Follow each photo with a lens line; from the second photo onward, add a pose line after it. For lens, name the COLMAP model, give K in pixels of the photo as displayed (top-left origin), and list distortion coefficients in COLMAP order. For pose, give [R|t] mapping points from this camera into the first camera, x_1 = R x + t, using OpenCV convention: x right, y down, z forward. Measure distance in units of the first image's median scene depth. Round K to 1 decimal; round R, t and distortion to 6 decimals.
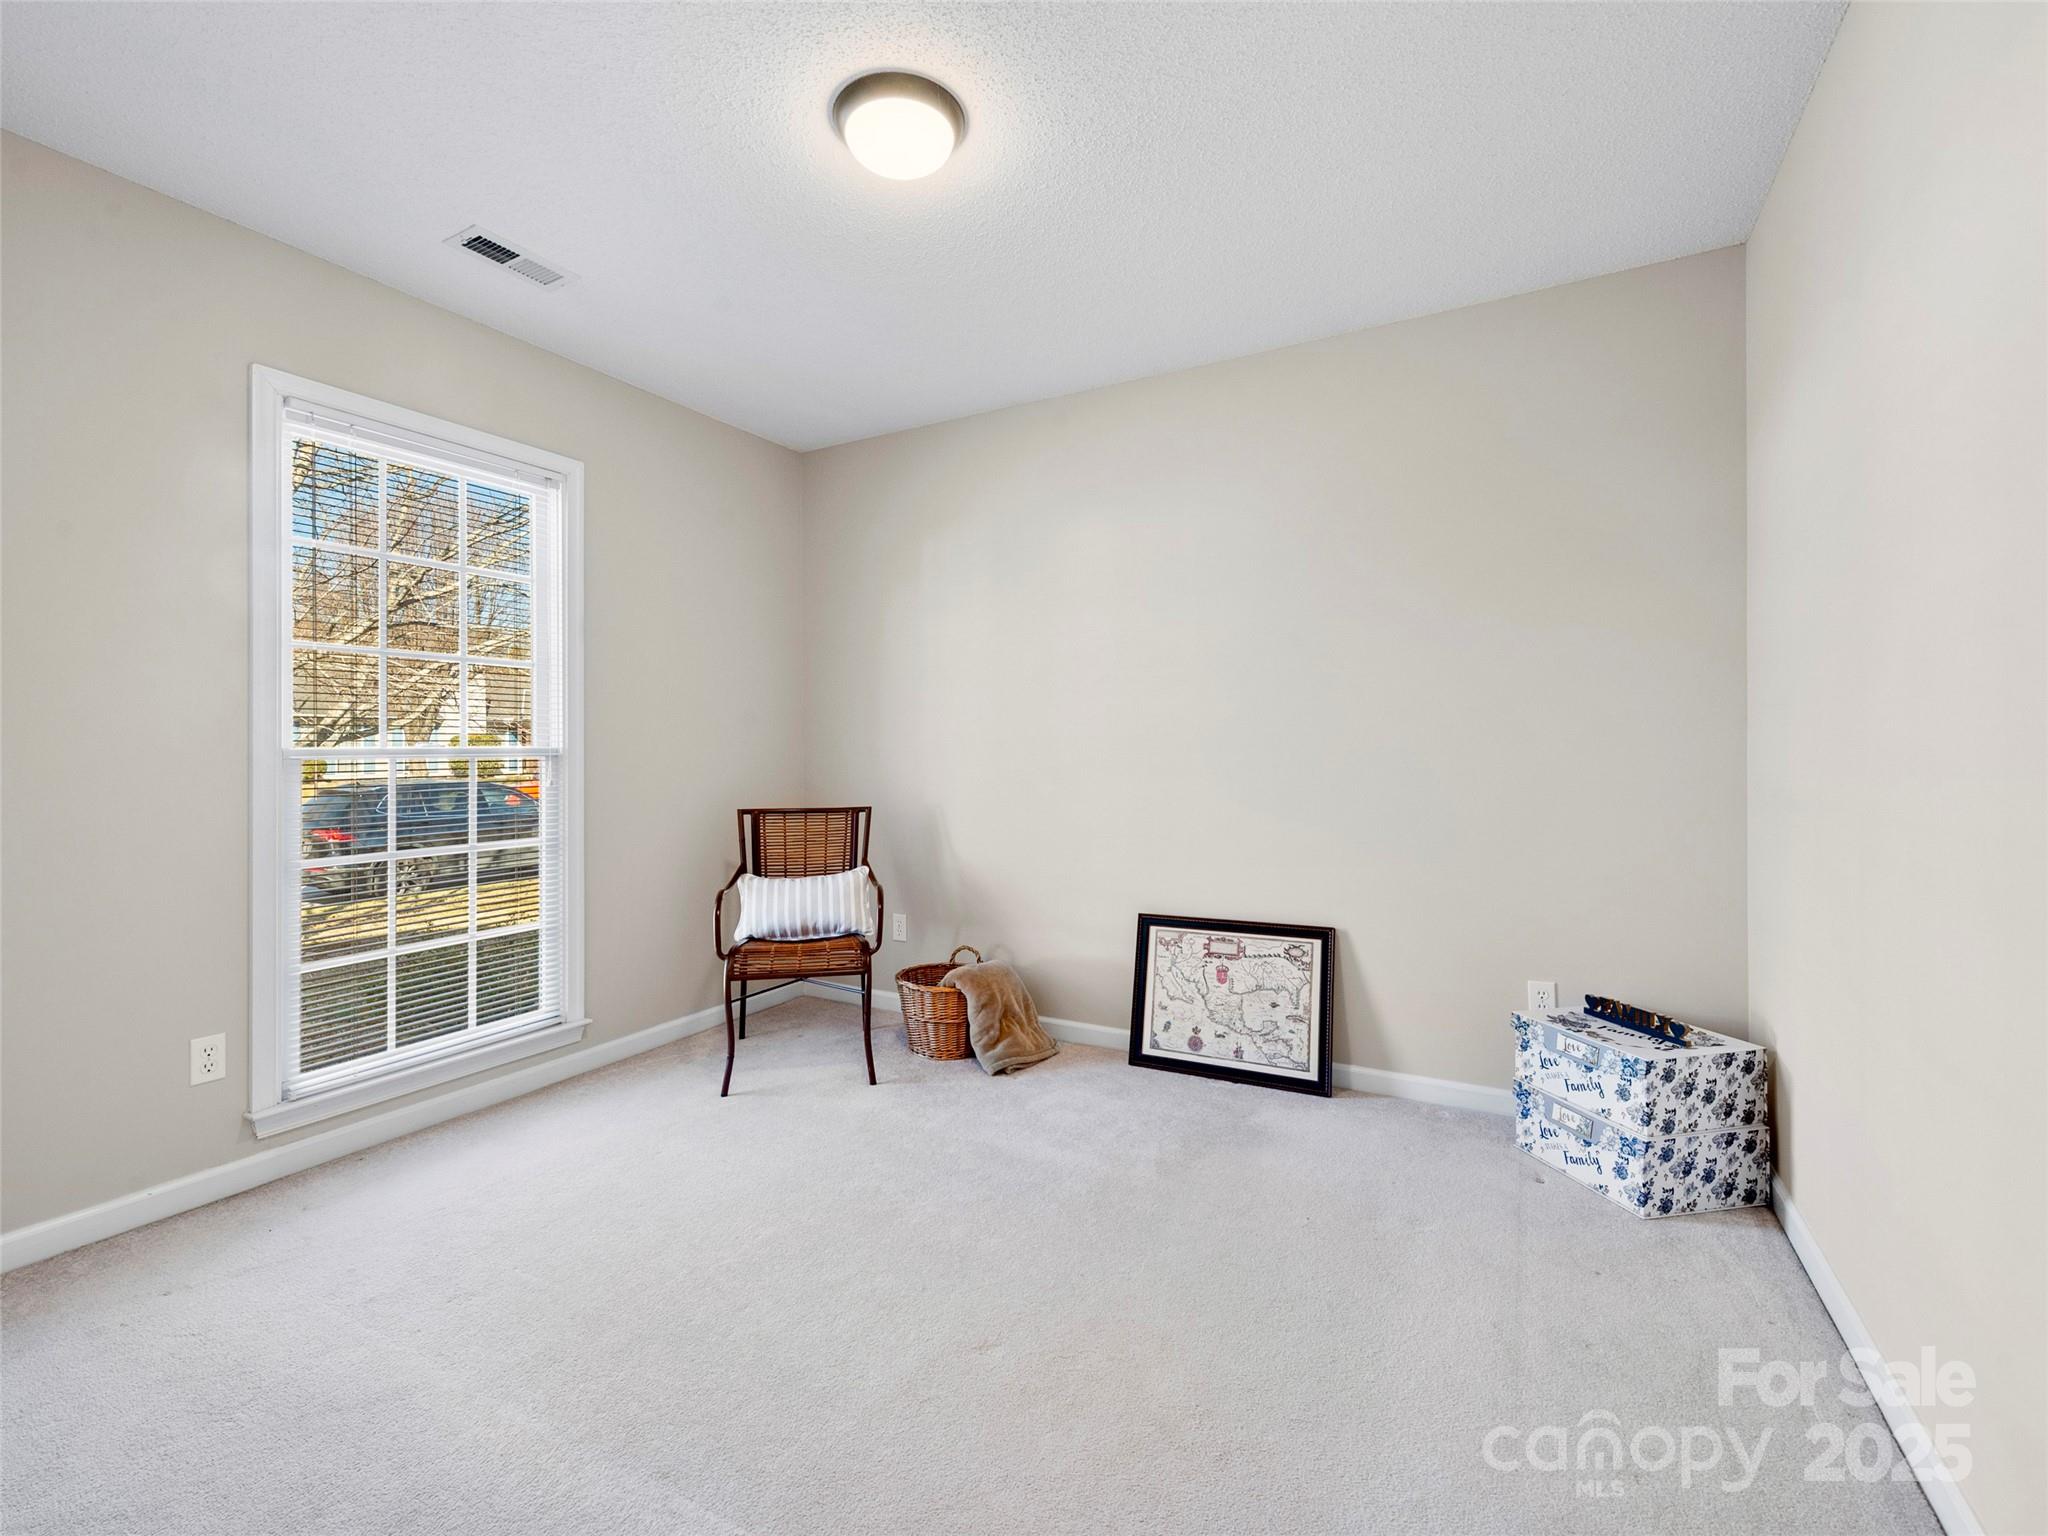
lens RADIAL K [[910.4, 0, 1023.6], [0, 910.4, 756.3], [0, 0, 1]] dist [0.016539, -0.005808]
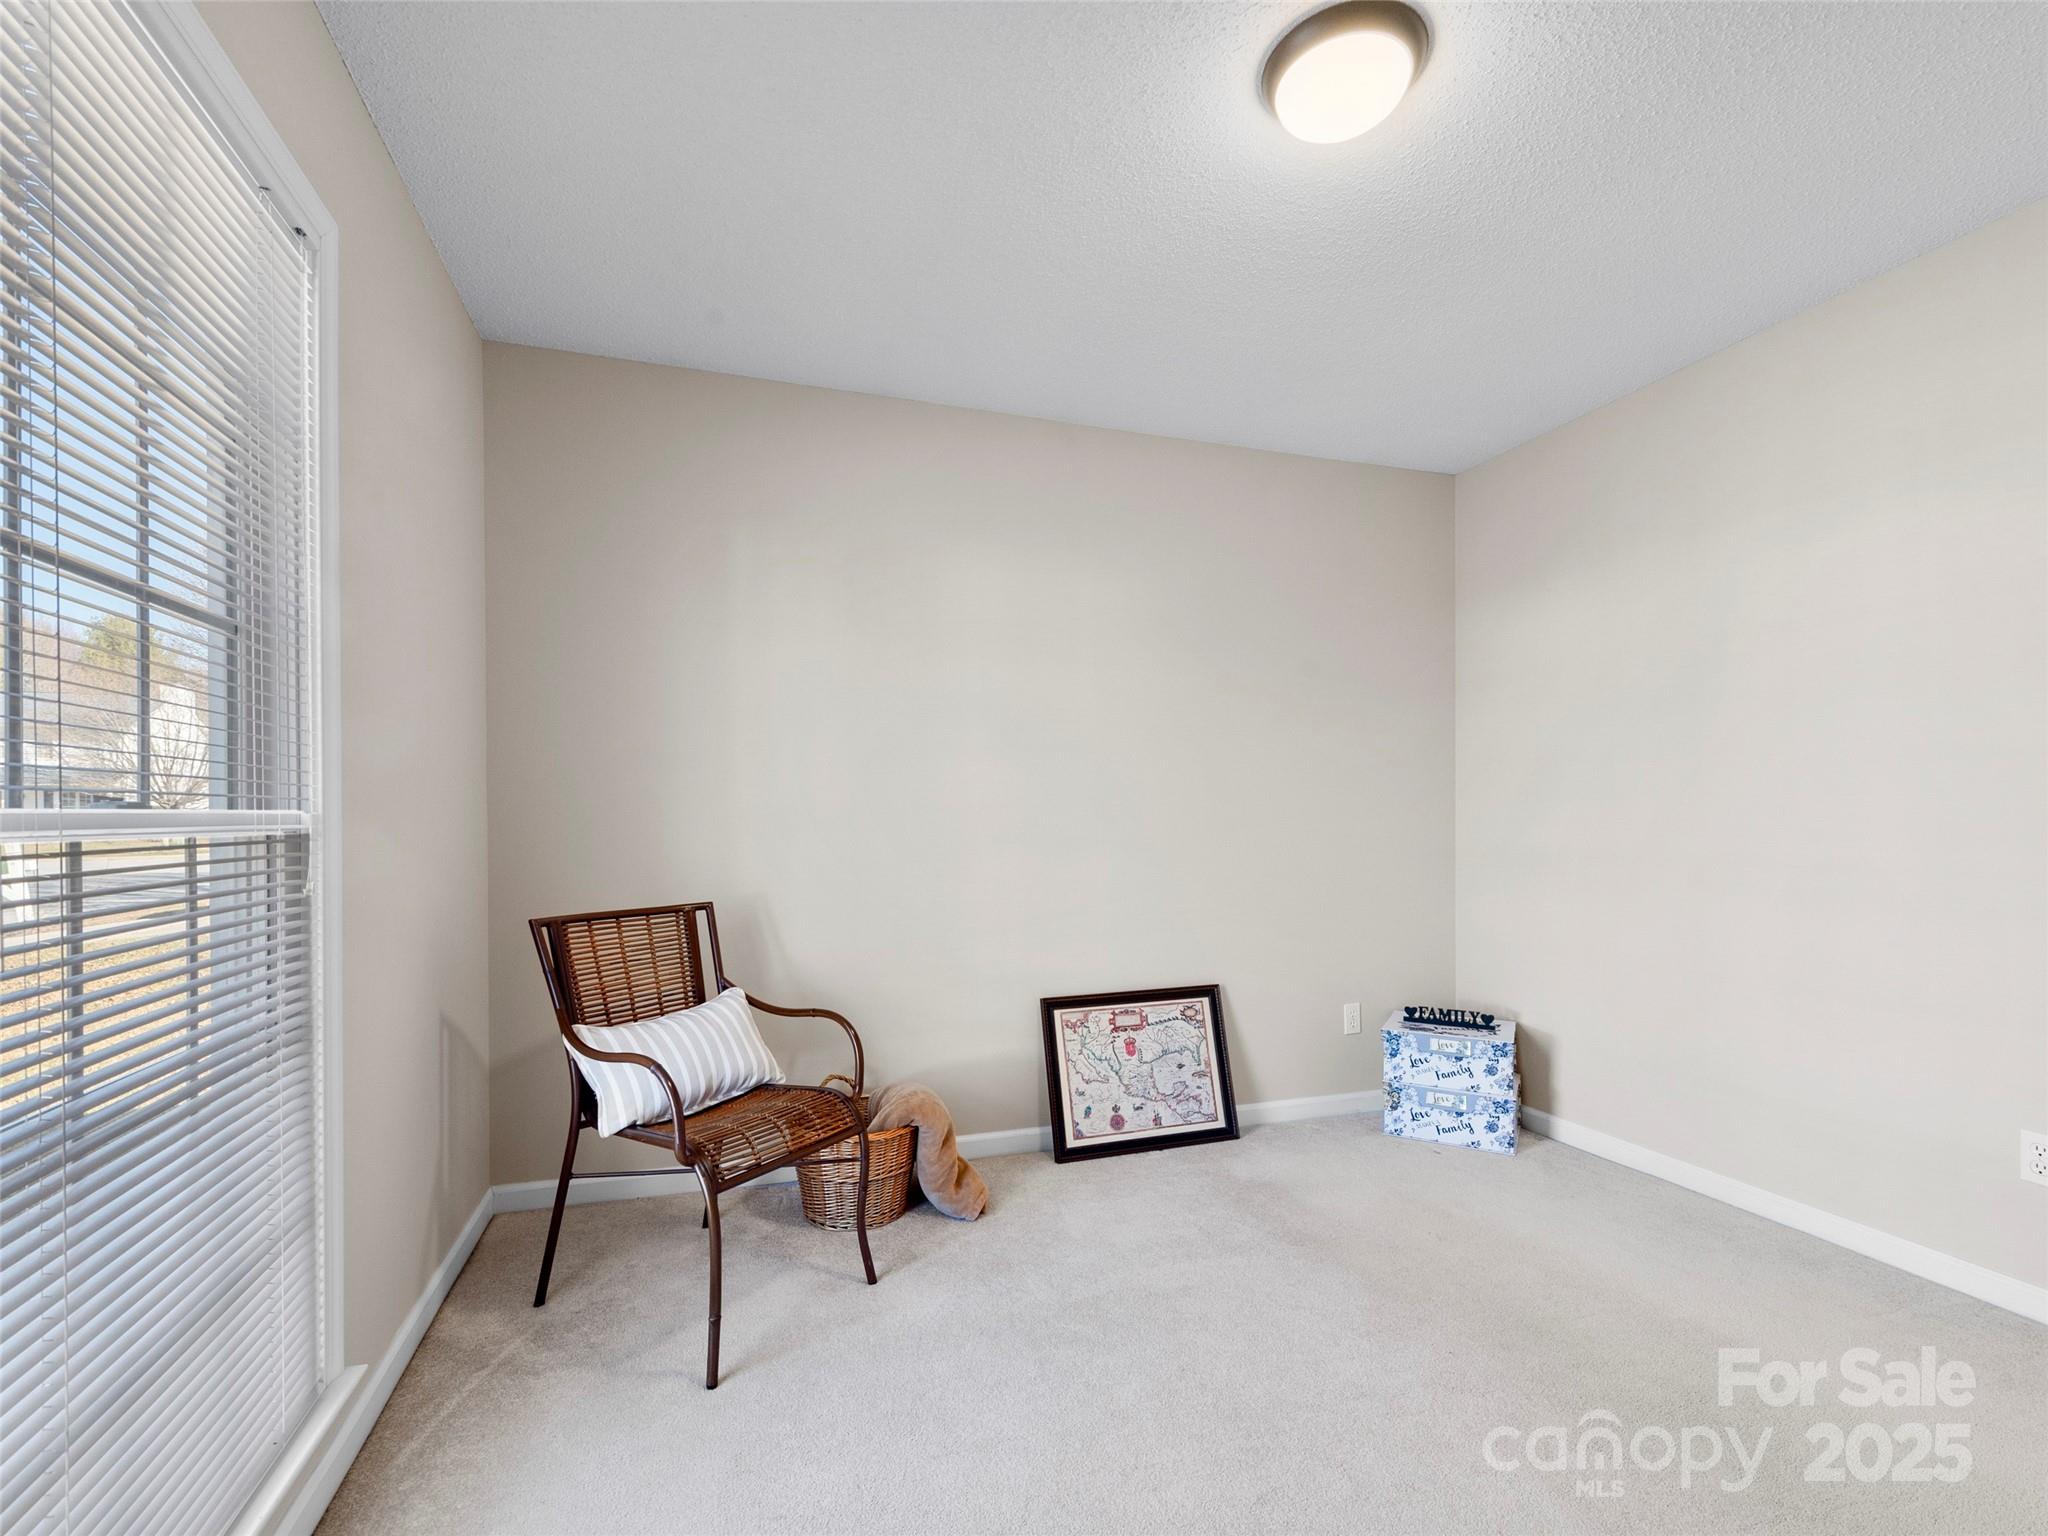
lens RADIAL K [[910.4, 0, 1027.9], [0, 910.4, 826.1], [0, 0, 1]] dist [0.016539, -0.005808]
pose [[0.682490, -0.001067, 0.730894, -0.601413], [0.003151, 0.999994, -0.001483, -0.001056], [-0.730888, 0.003315, 0.682489, 0.410075]]
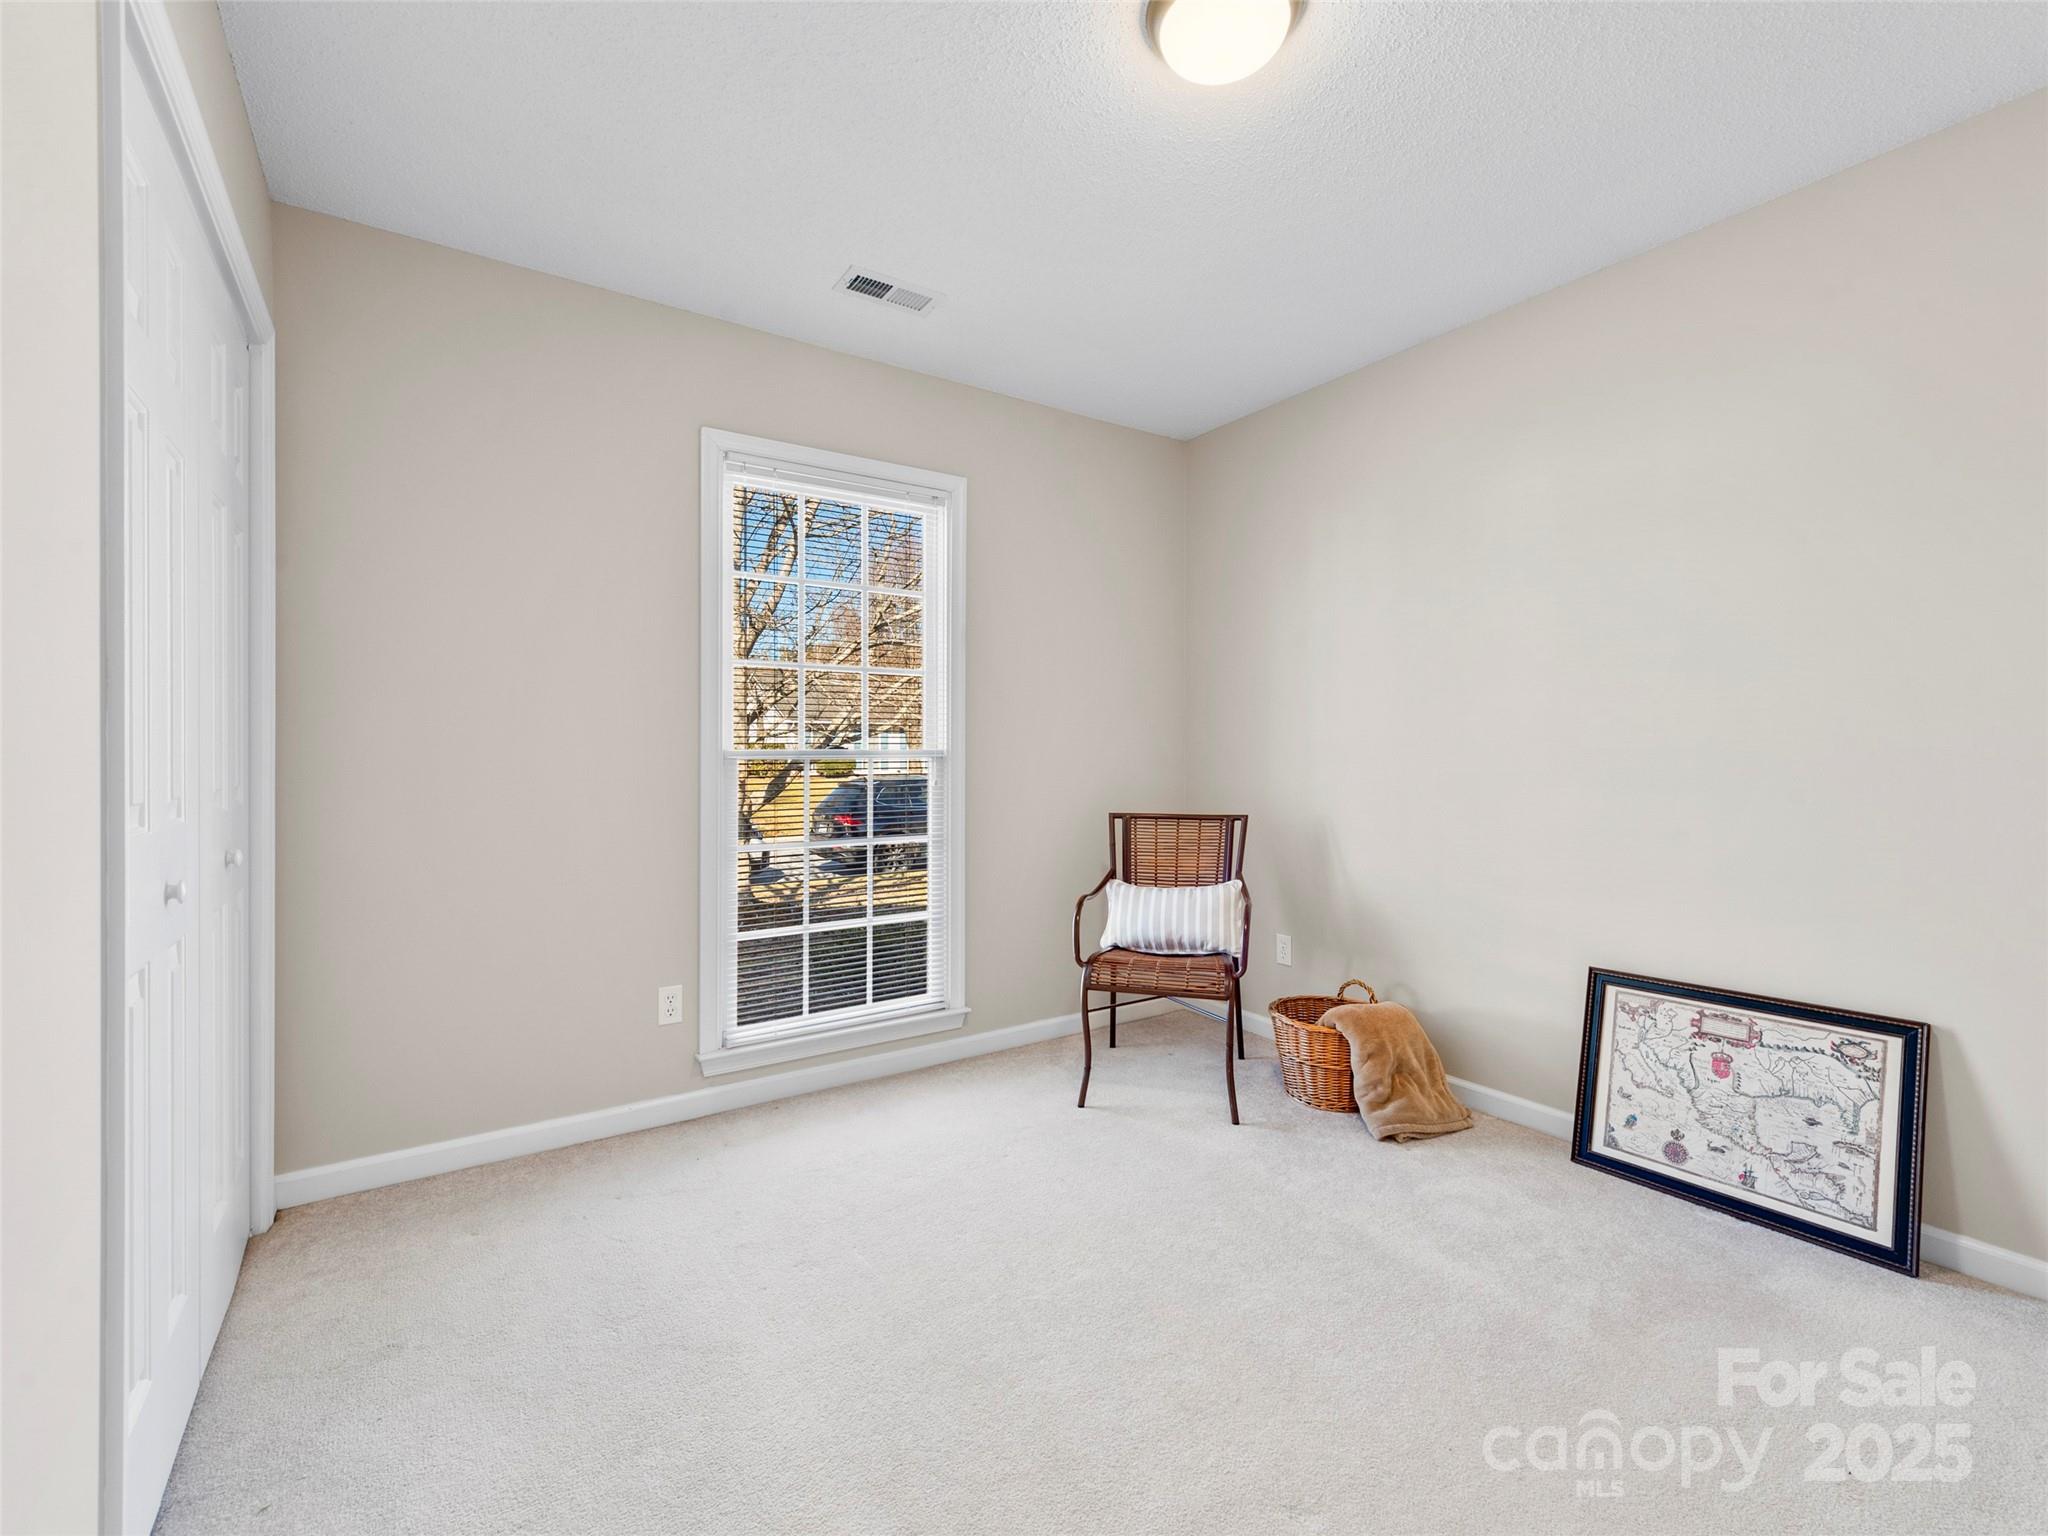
lens RADIAL K [[910.4, 0, 1021.0], [0, 910.4, 760.0], [0, 0, 1]] dist [0.016539, -0.005808]
pose [[0.890112, 0.007847, -0.455675, 0.054017], [-0.007091, 0.999969, 0.003370, -0.001788], [0.455687, 0.000232, 0.890140, 0.098430]]
